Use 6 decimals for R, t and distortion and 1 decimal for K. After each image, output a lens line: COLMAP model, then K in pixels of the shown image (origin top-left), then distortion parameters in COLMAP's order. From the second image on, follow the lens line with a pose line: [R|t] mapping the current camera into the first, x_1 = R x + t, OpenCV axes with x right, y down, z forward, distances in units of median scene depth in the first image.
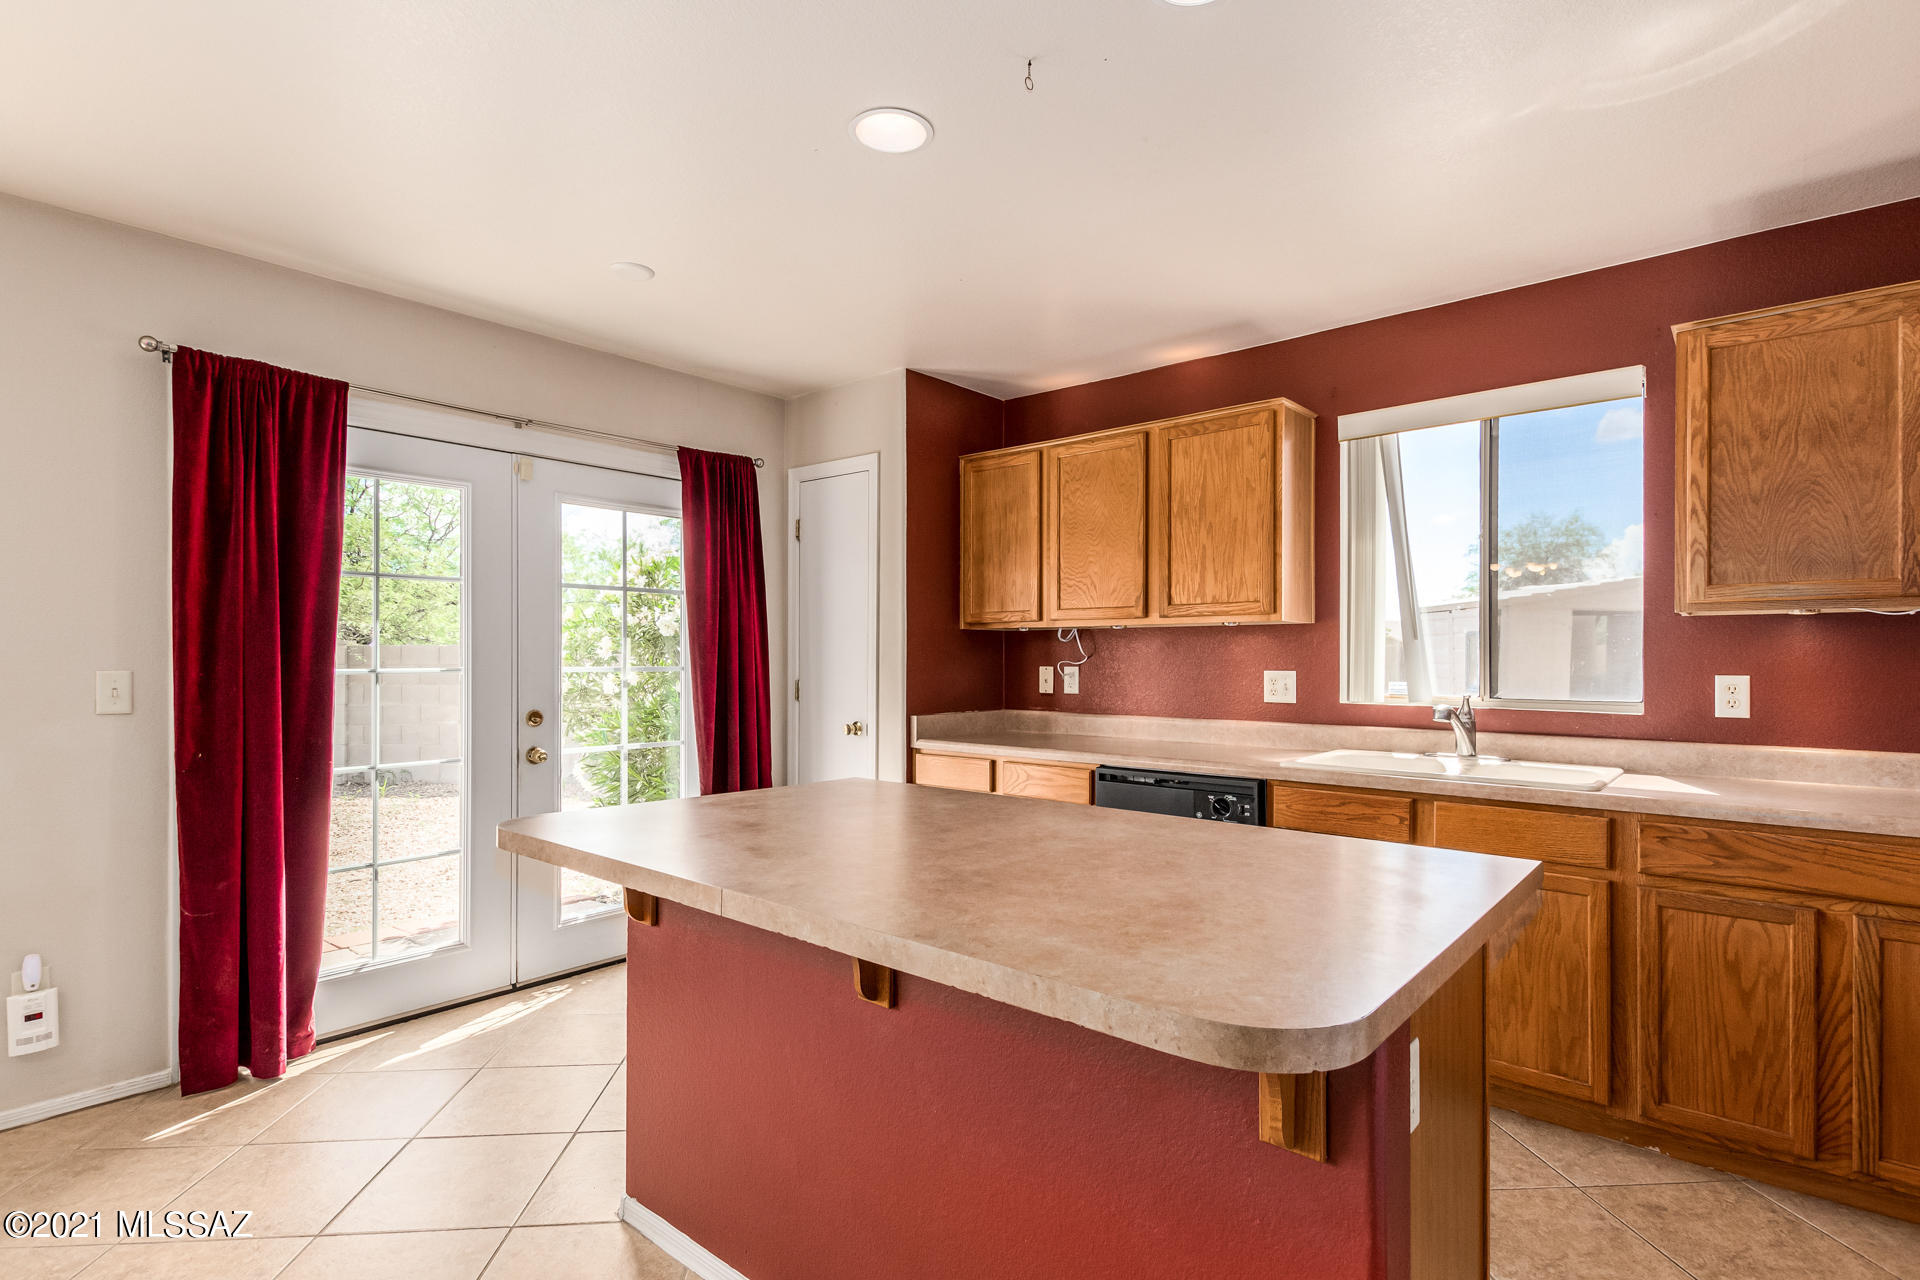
lens RADIAL K [[931.9, 0, 961.7], [0, 931.9, 653.2], [0, 0, 1]] dist [0.012130, -0.000877]
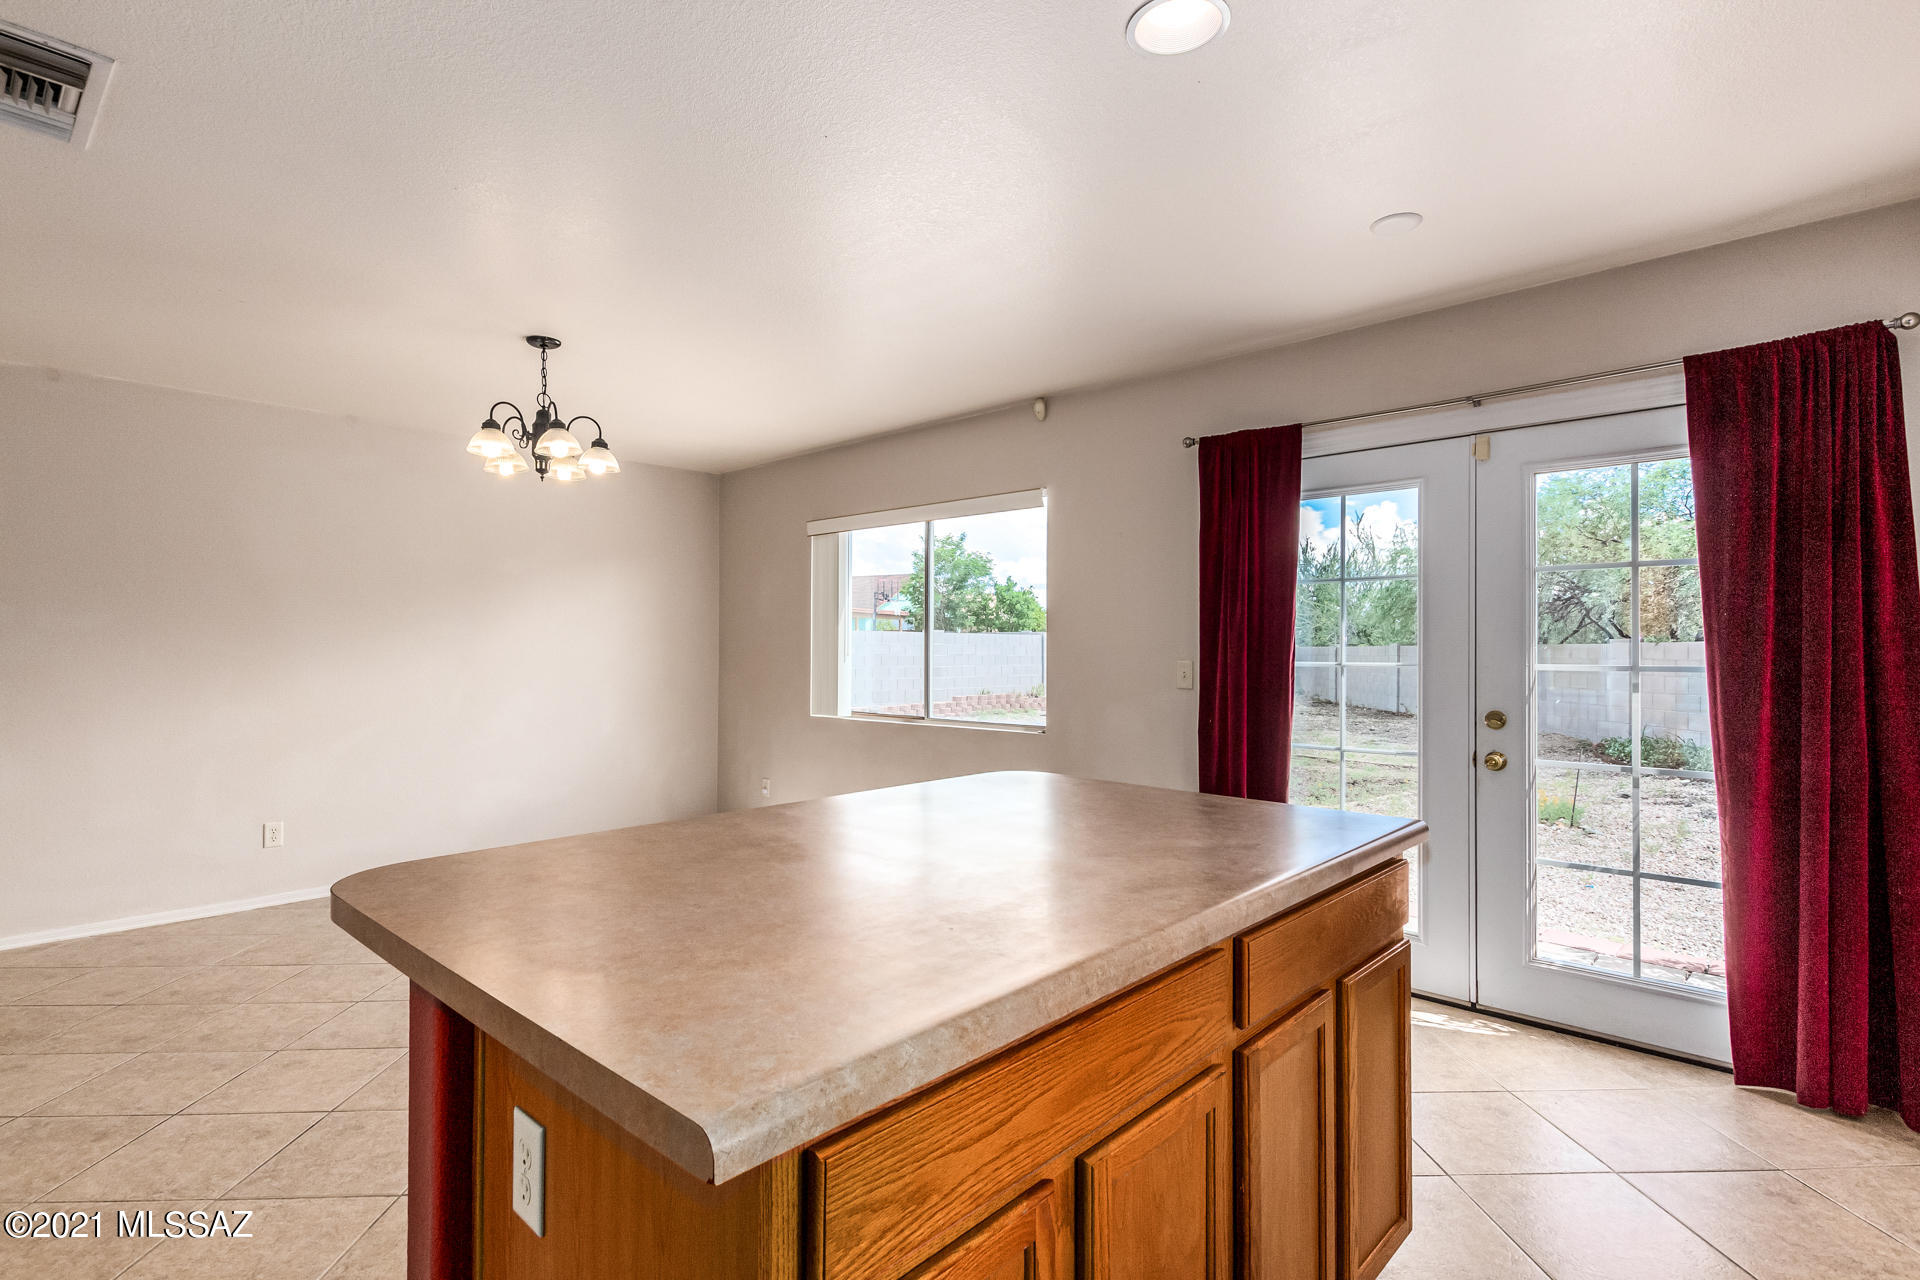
lens RADIAL K [[931.9, 0, 963.6], [0, 931.9, 649.1], [0, 0, 1]] dist [0.012130, -0.000877]
pose [[-0.040814, -0.004248, -0.999158, 0.476755], [0.001537, 0.999990, -0.004314, 0.003679], [0.999166, -0.001712, -0.040807, 0.527769]]
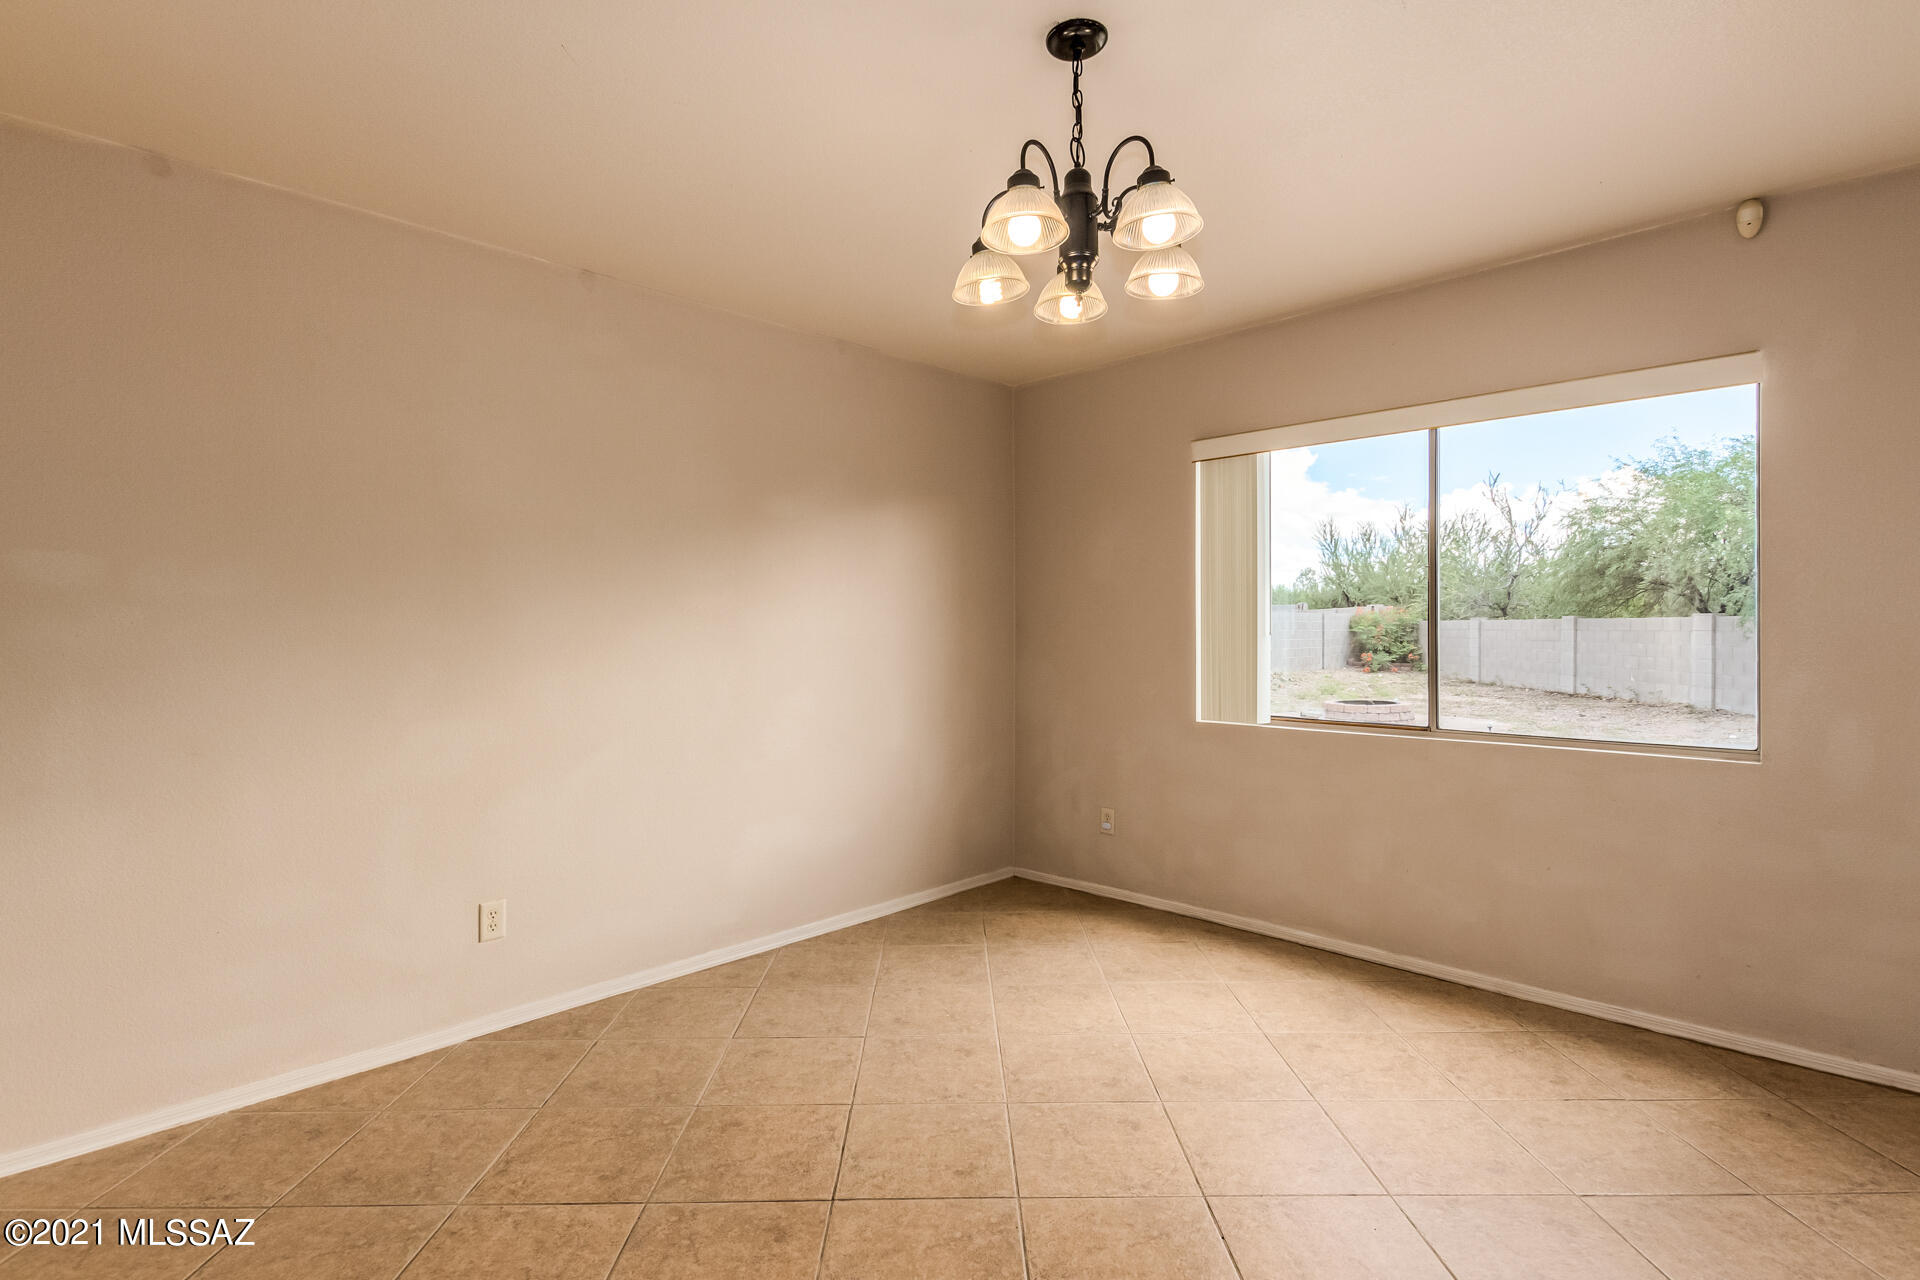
lens RADIAL K [[931.9, 0, 955.6], [0, 931.9, 635.1], [0, 0, 1]] dist [0.012130, -0.000877]
pose [[-0.064222, 0.005592, -0.997920, 0.361591], [0.007212, 0.999961, 0.005140, 0.003036], [0.997910, -0.006867, -0.064260, 0.392509]]
